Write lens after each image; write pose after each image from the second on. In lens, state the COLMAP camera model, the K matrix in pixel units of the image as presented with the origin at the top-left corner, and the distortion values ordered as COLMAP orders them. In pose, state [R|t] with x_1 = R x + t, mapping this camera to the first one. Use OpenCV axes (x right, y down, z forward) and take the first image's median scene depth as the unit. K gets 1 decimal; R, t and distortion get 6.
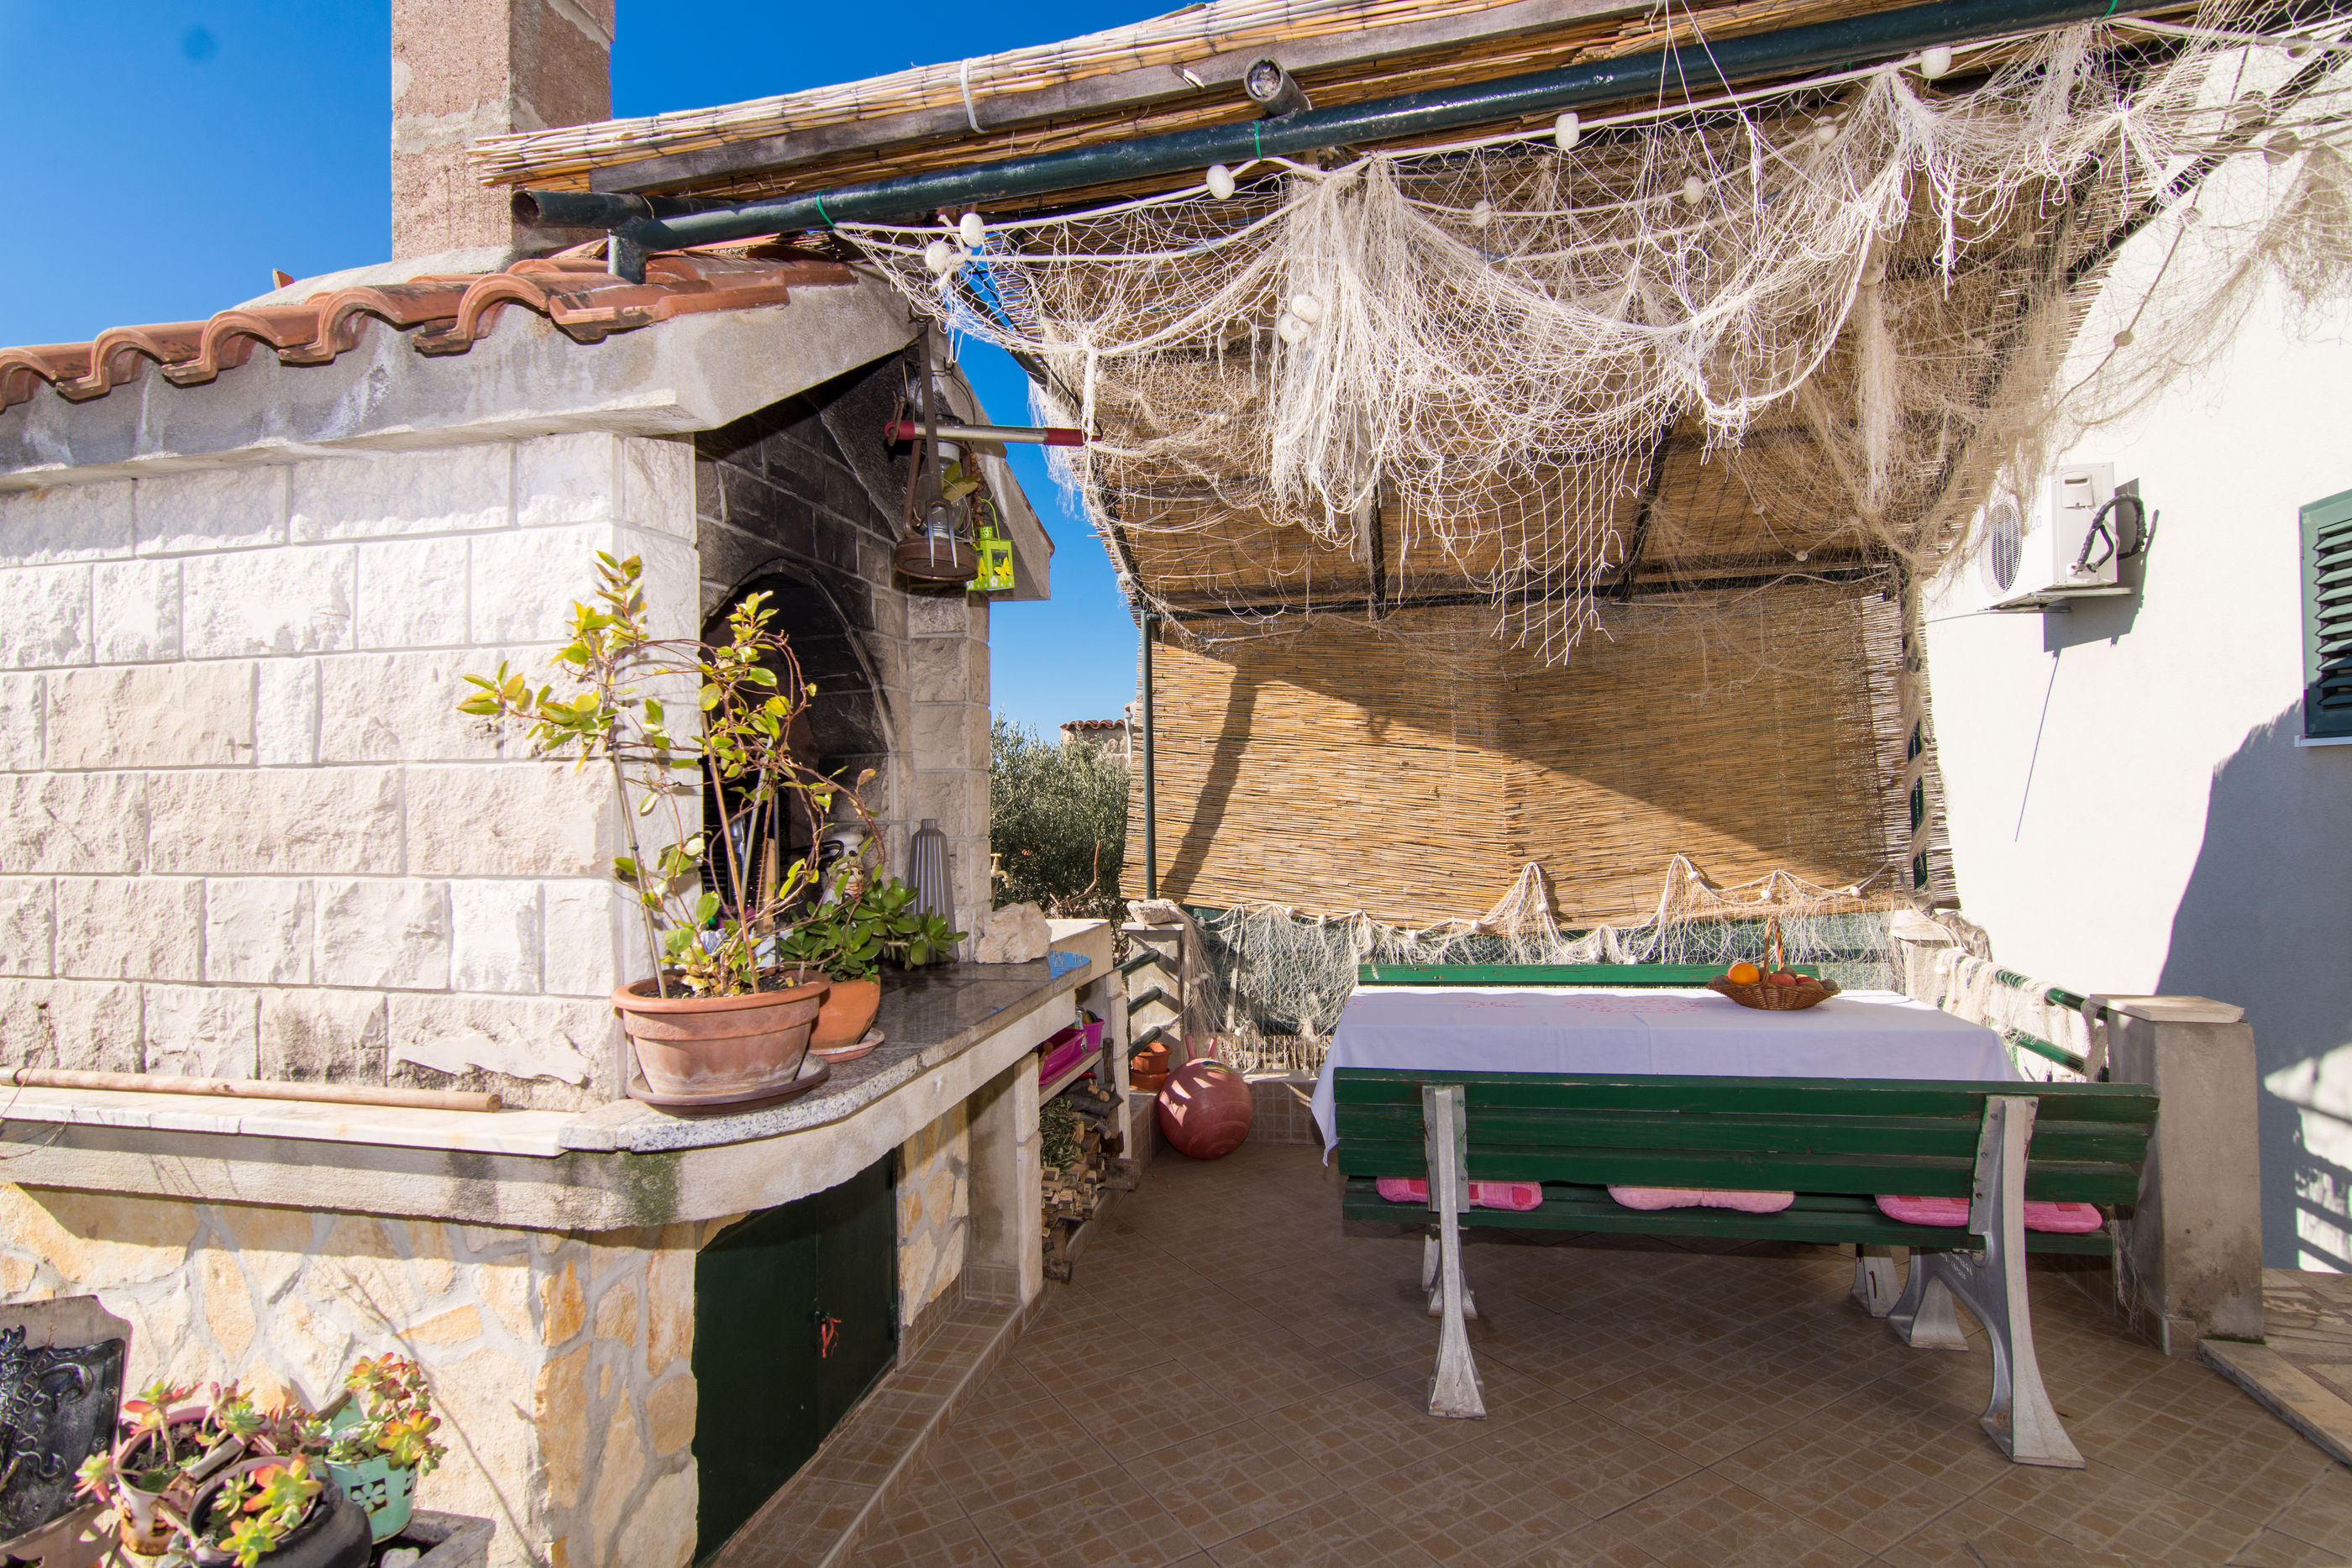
lens RADIAL K [[1138.8, 0, 1183.4], [0, 1138.8, 779.8], [0, 0, 1]] dist [-0.003515, 0.003777]
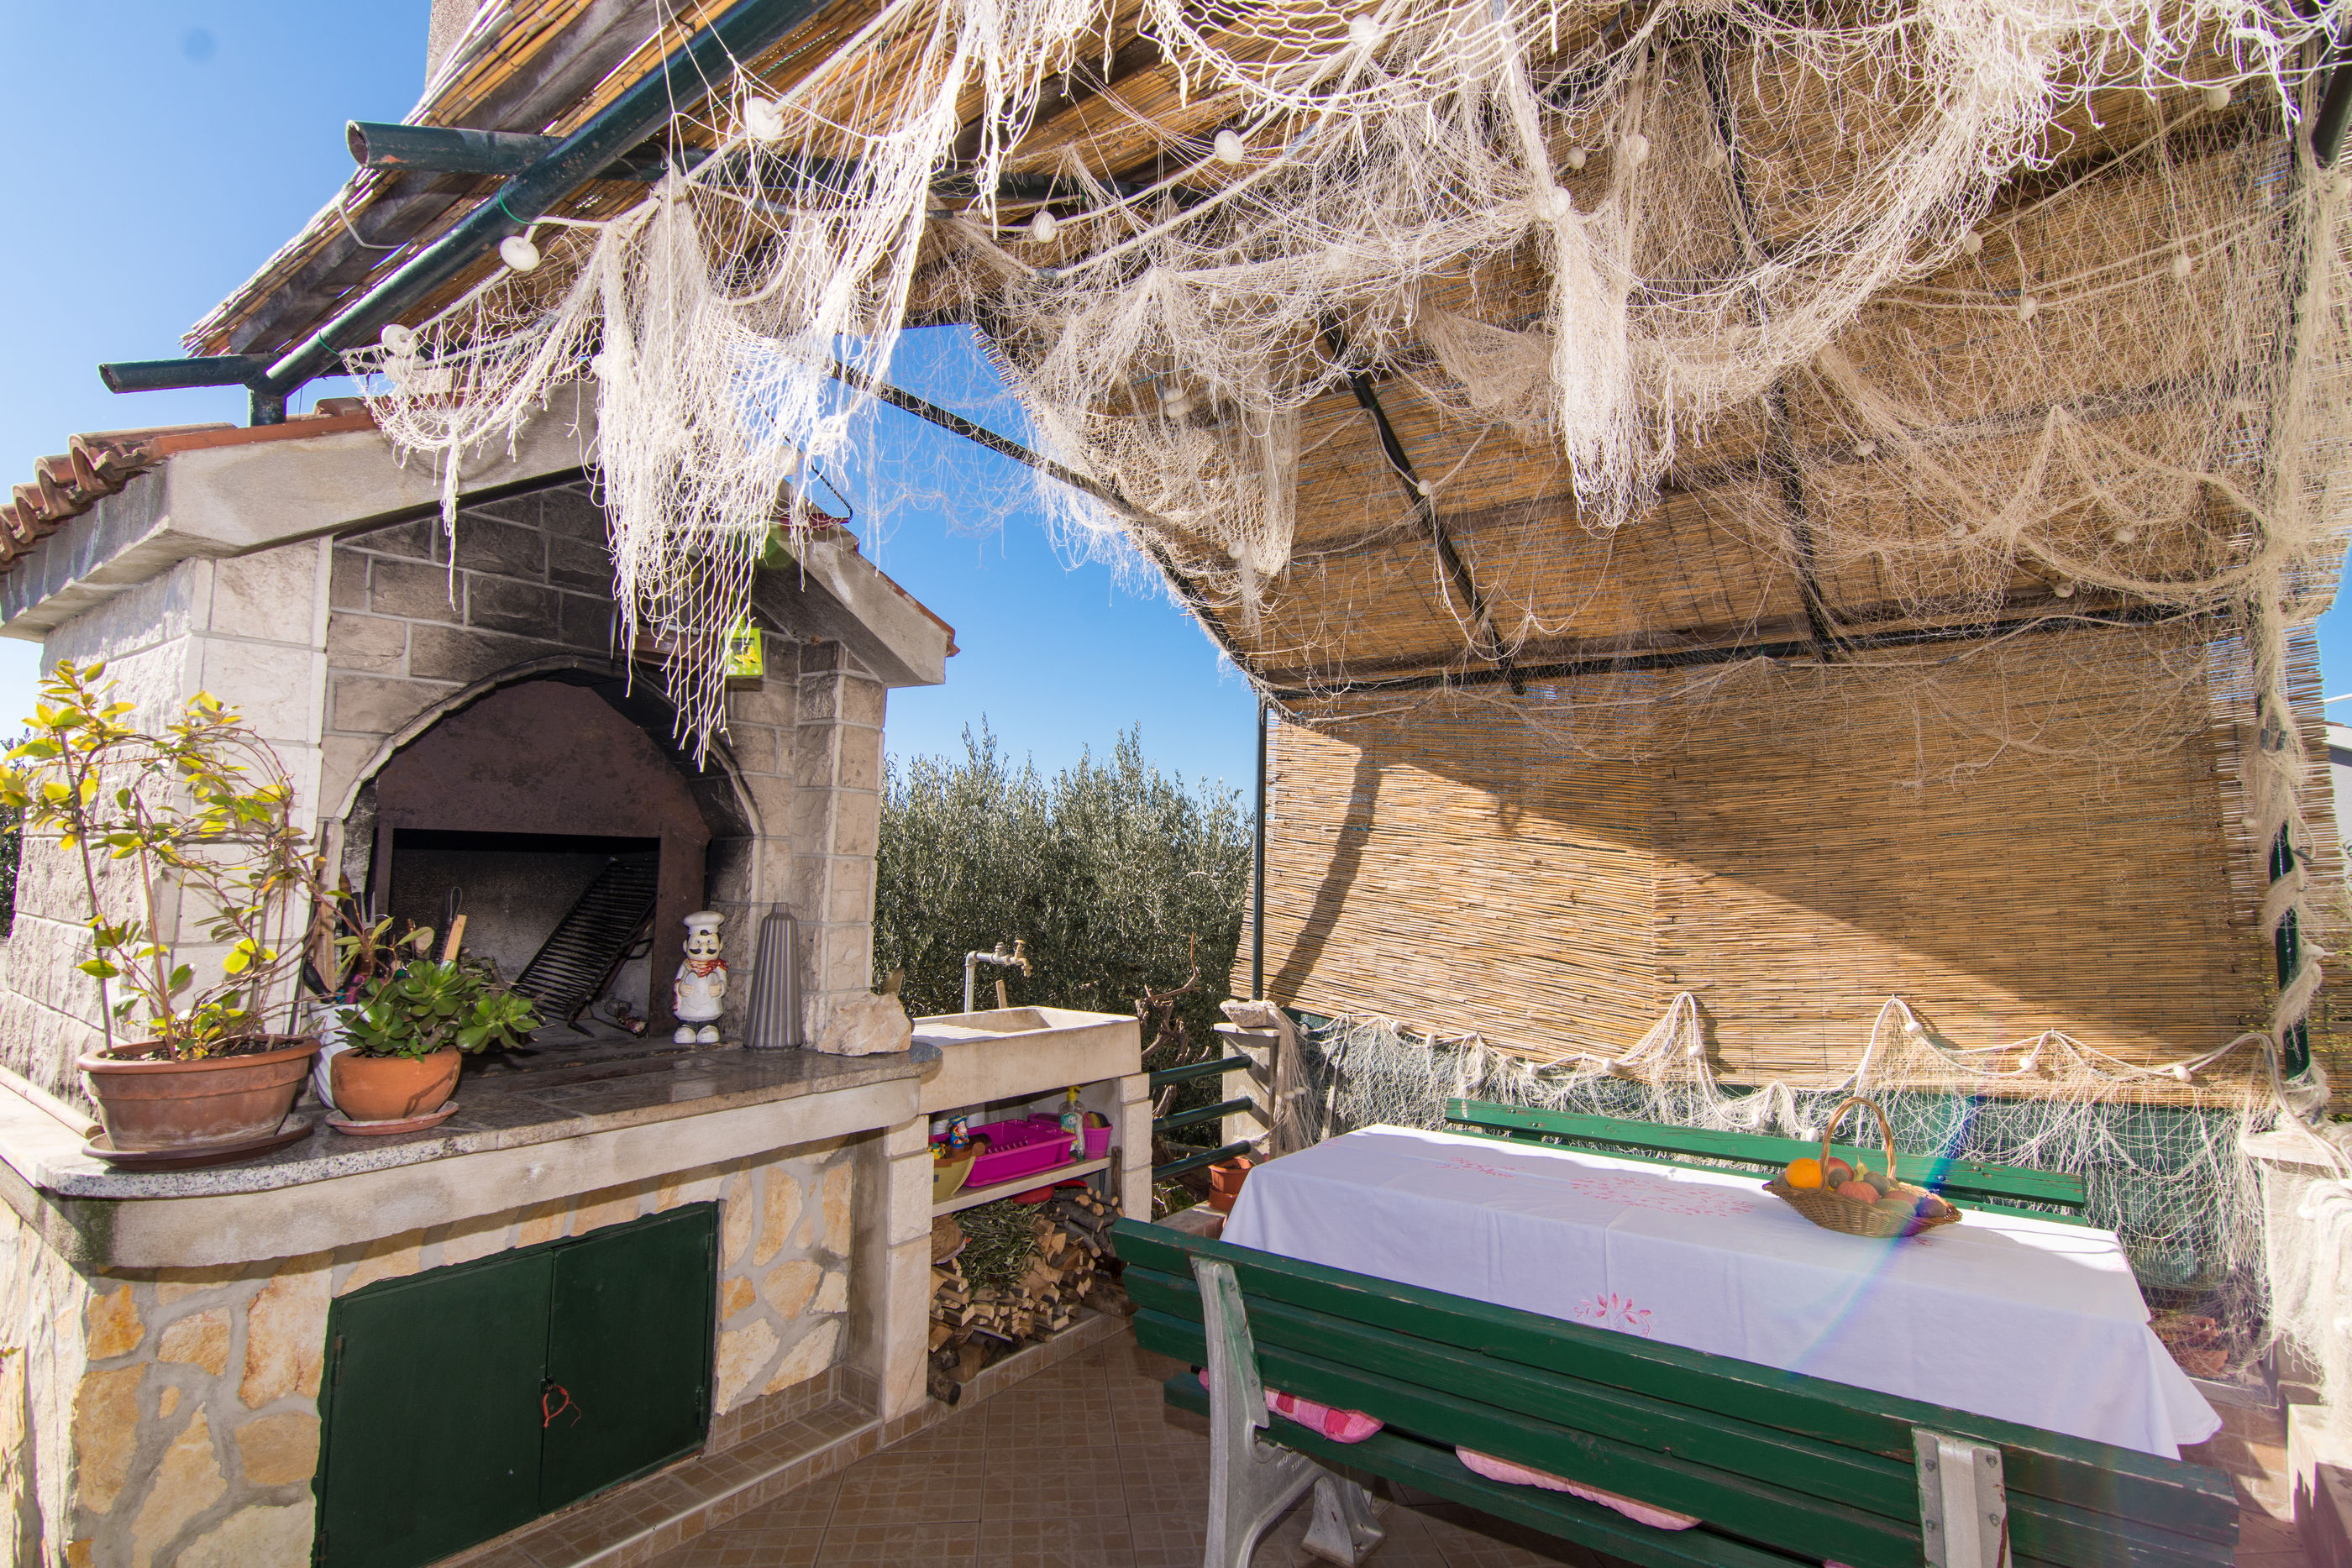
lens RADIAL K [[1138.8, 0, 1178.2], [0, 1138.8, 779.8], [0, 0, 1]] dist [-0.003515, 0.003777]
pose [[0.915684, 0.004114, -0.401877, 0.301266], [-0.032677, 0.997399, -0.064246, -0.012588], [0.400567, 0.071961, 0.913437, 0.123173]]
